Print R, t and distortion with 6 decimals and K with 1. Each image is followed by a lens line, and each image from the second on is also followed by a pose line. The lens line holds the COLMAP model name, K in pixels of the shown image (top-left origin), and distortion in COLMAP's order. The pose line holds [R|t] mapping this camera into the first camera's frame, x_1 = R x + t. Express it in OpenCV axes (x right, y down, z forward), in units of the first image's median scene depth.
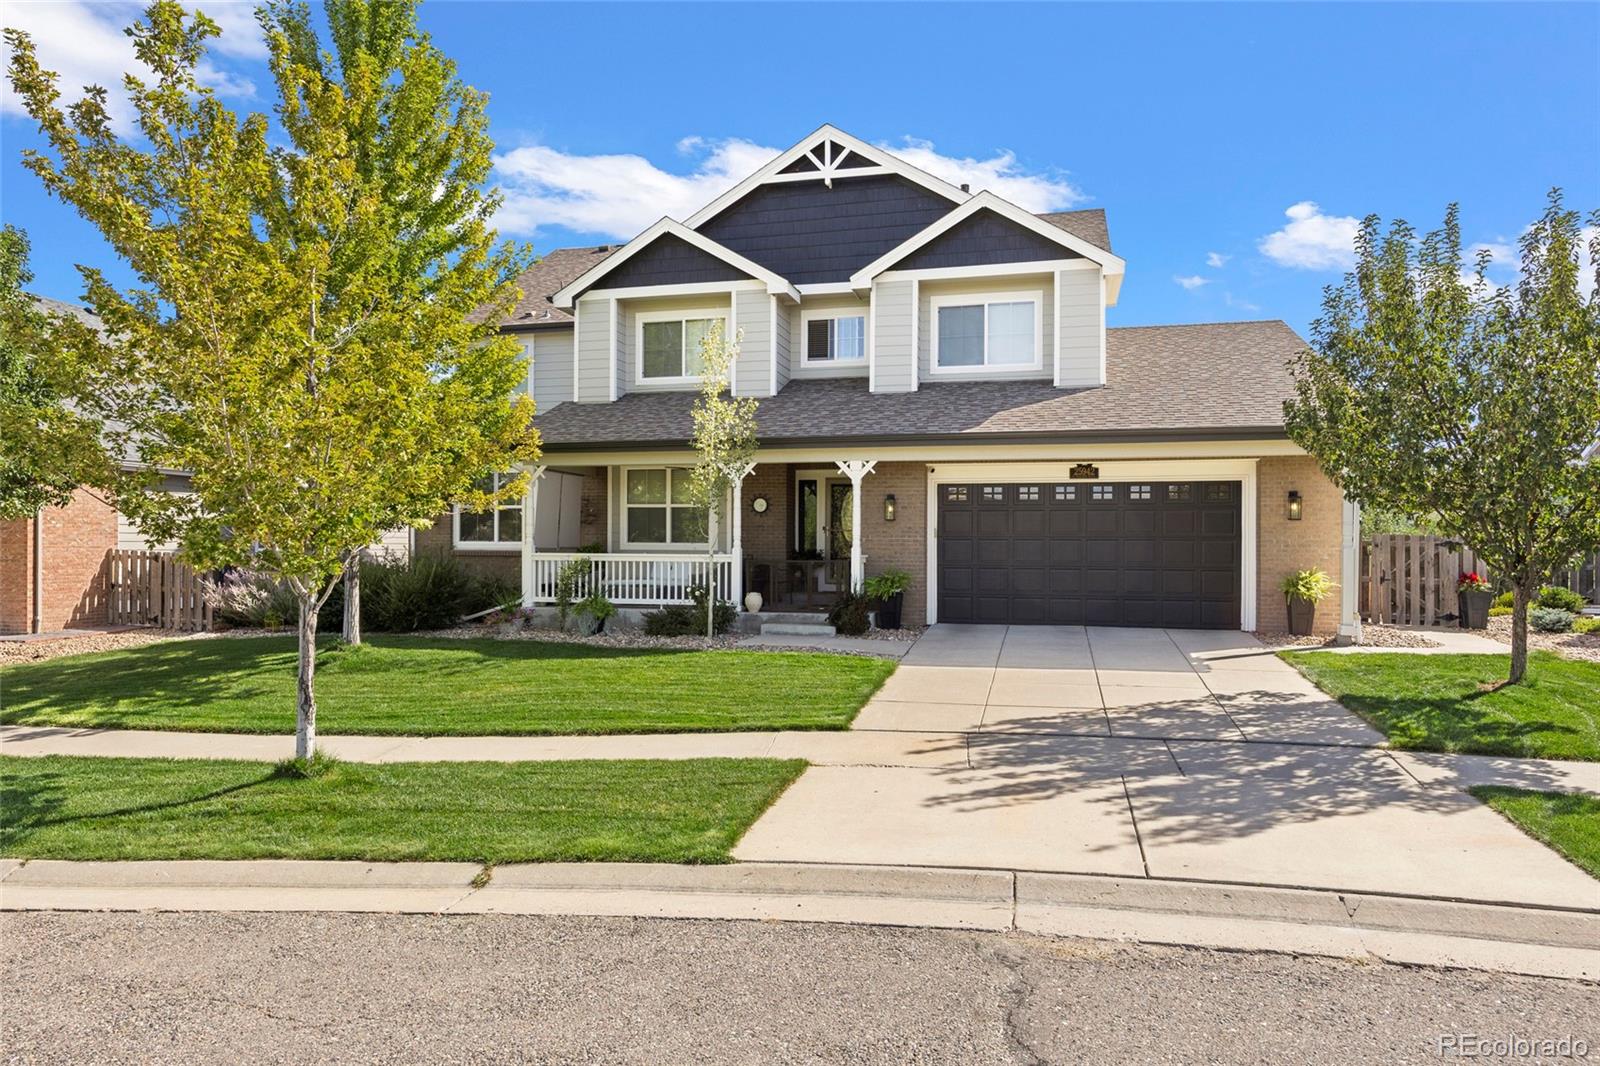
lens RADIAL K [[1044.4, 0, 806.0], [0, 1044.4, 522.0], [0, 0, 1]] dist [-0.007386, 0.001814]
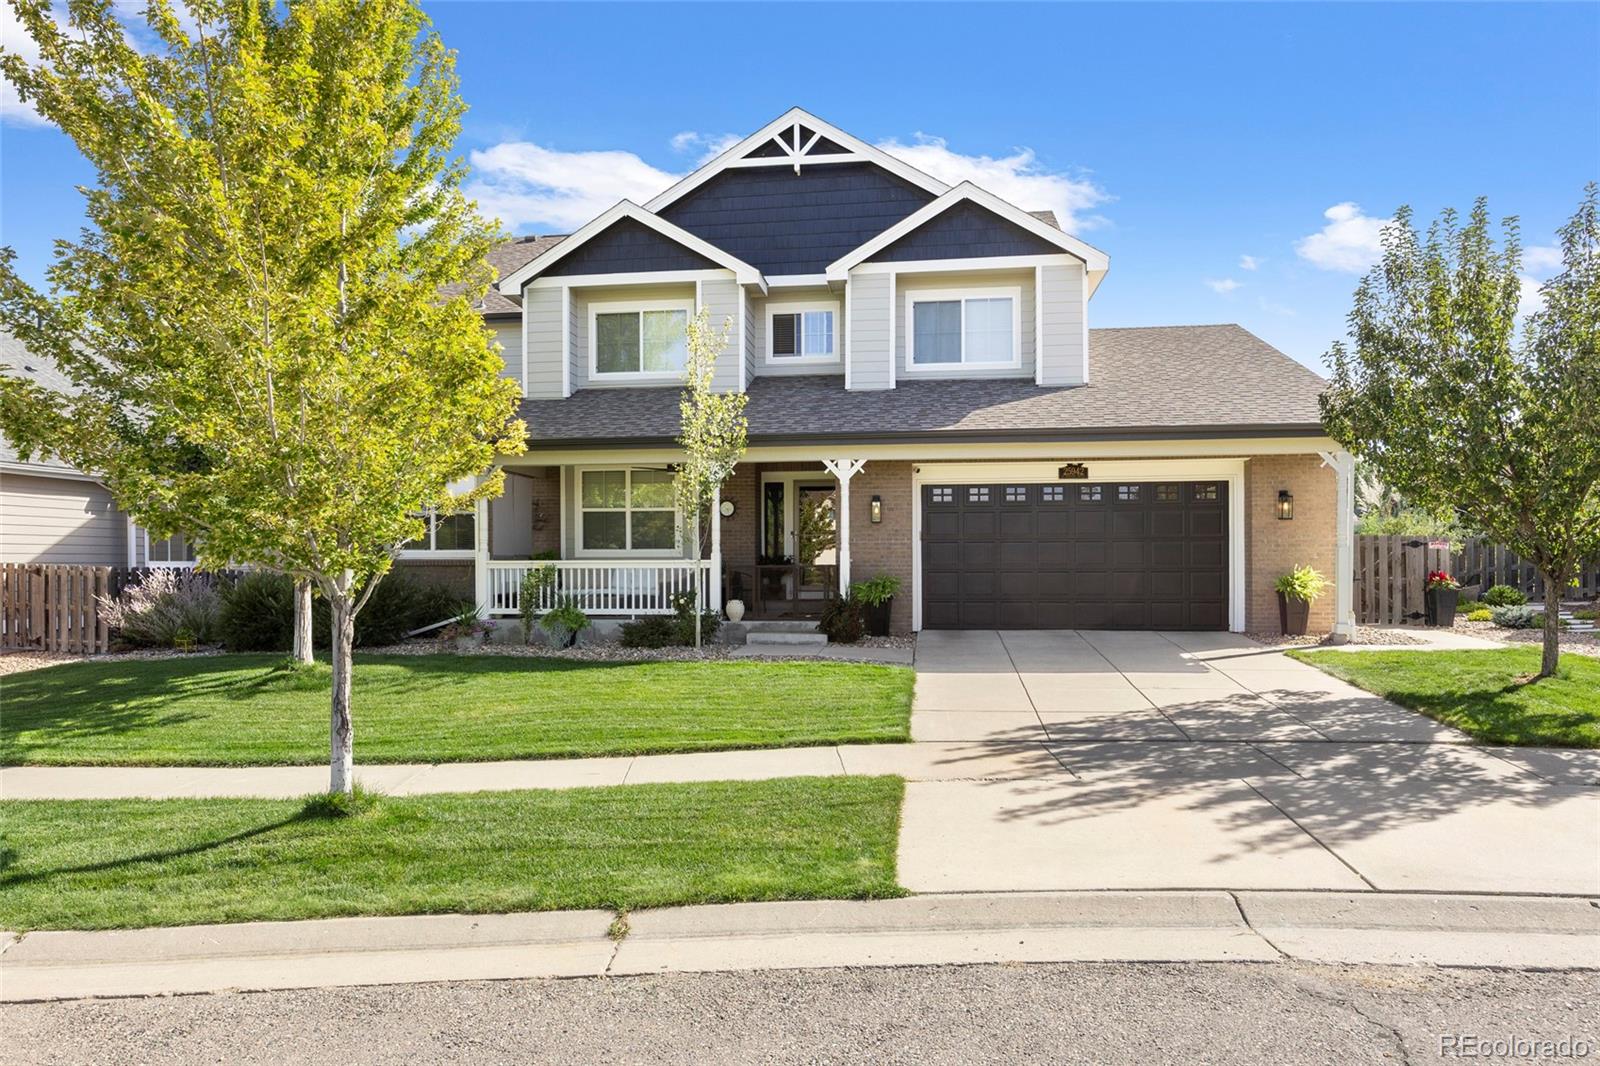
lens RADIAL K [[1044.4, 0, 795.4], [0, 1044.4, 546.5], [0, 0, 1]] dist [-0.007386, 0.001814]
pose [[0.993197, -0.007525, 0.116205, -0.119907], [0.006446, 0.999933, 0.009659, 0.012134], [-0.116270, -0.008844, 0.993178, 0.068250]]
